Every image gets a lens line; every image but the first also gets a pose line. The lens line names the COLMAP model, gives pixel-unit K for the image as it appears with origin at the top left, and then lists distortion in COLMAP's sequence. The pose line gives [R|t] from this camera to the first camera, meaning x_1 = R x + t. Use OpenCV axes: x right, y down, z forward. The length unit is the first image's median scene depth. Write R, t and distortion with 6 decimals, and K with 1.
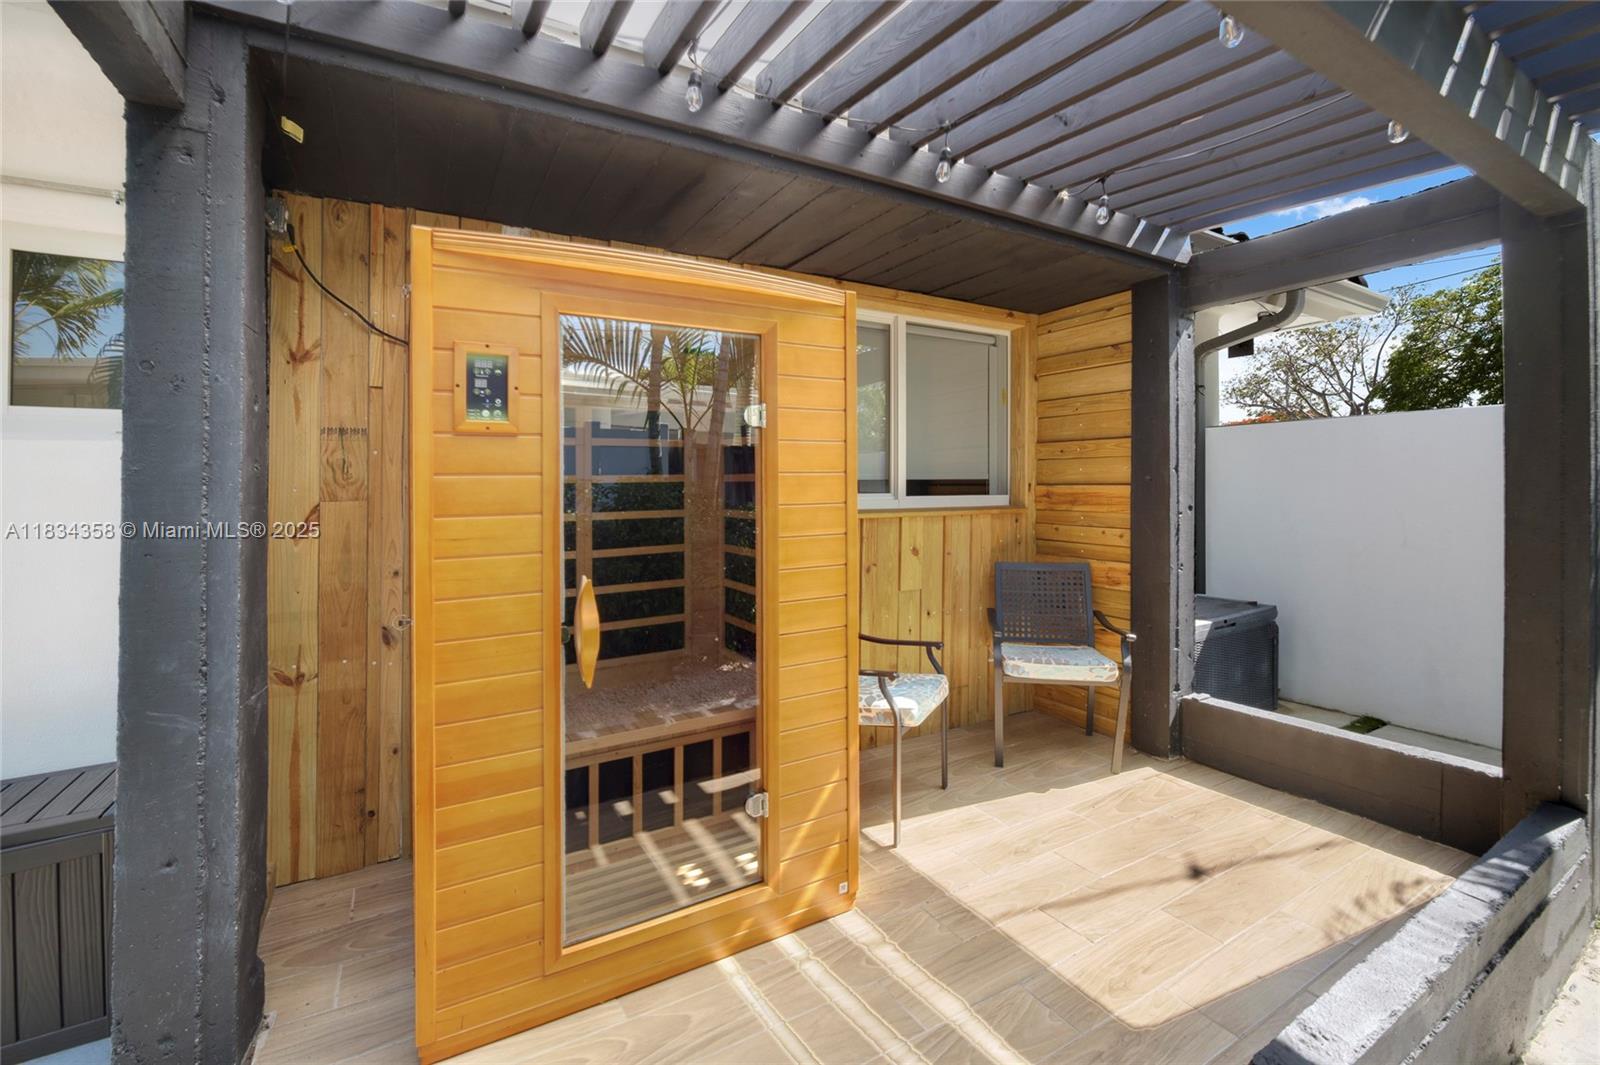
lens RADIAL K [[683.7, 0, 803.5], [0, 683.7, 462.2], [0, 0, 1]] dist [-0.002364, -0.000177]
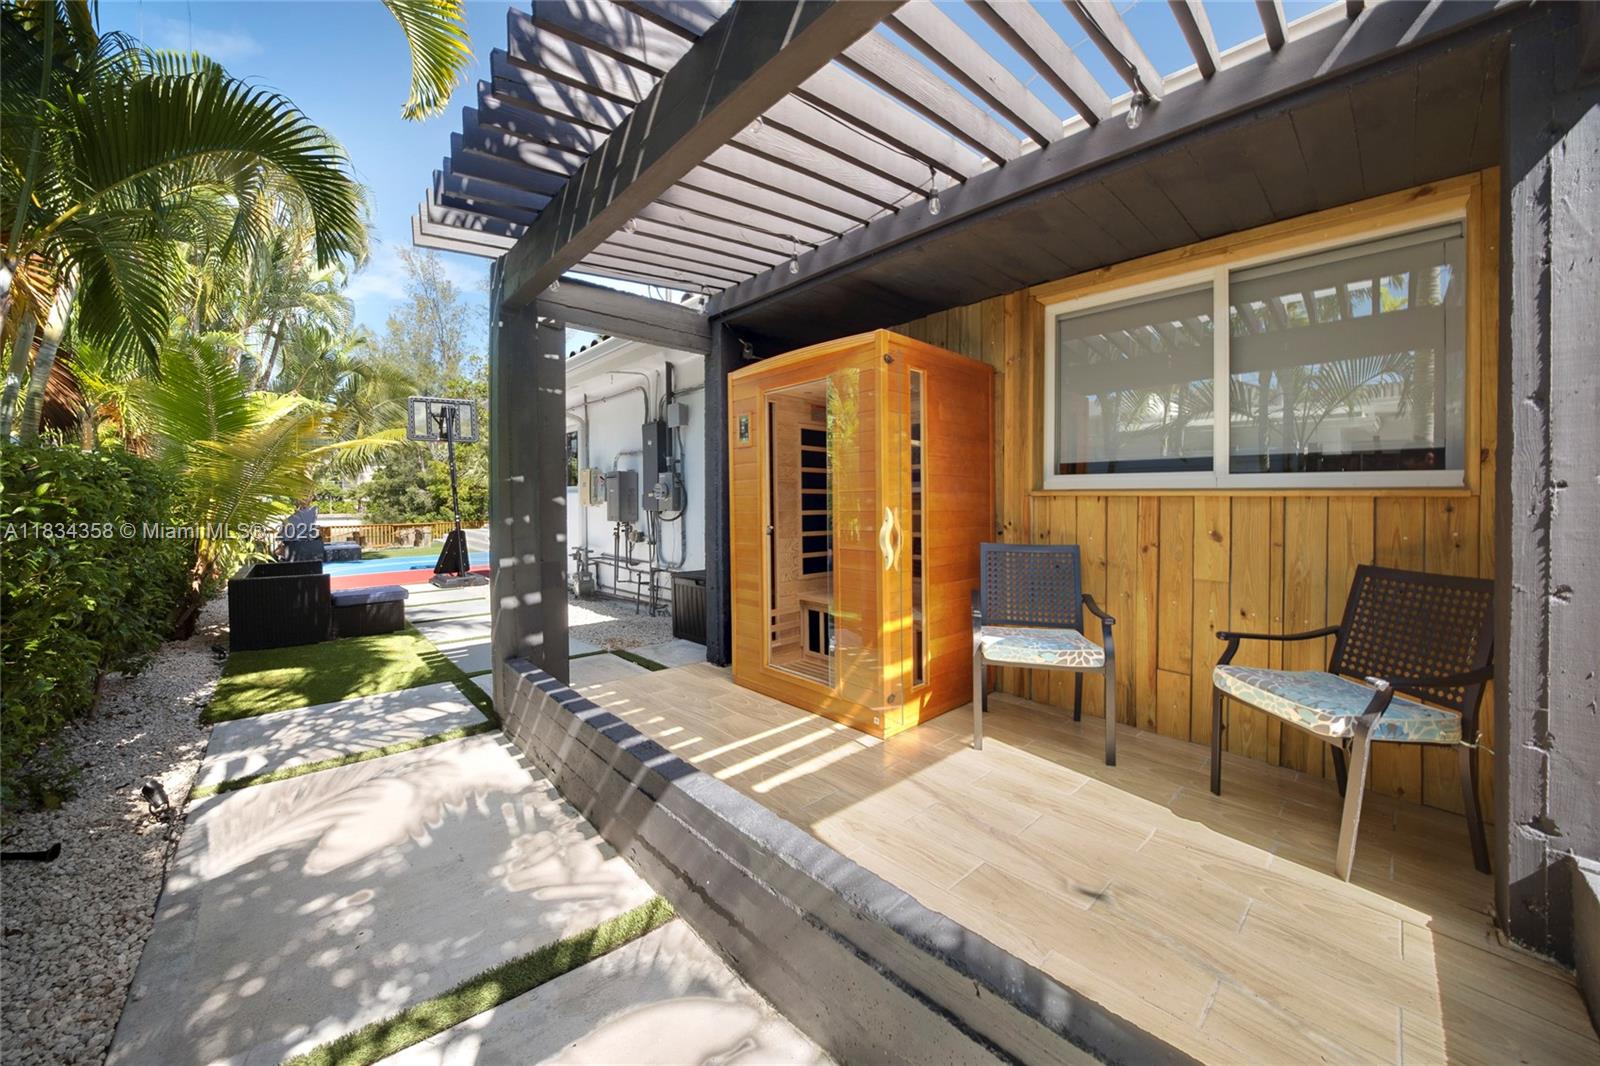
lens RADIAL K [[578.3, 0, 816.9], [0, 578.3, 495.8], [0, 0, 1]] dist [0.001625, 0.000318]
pose [[0.243566, 0.000469, -0.969884, 0.880109], [0.028032, 0.999579, 0.007523, 0.067125], [0.969479, -0.029021, 0.243450, 0.383441]]
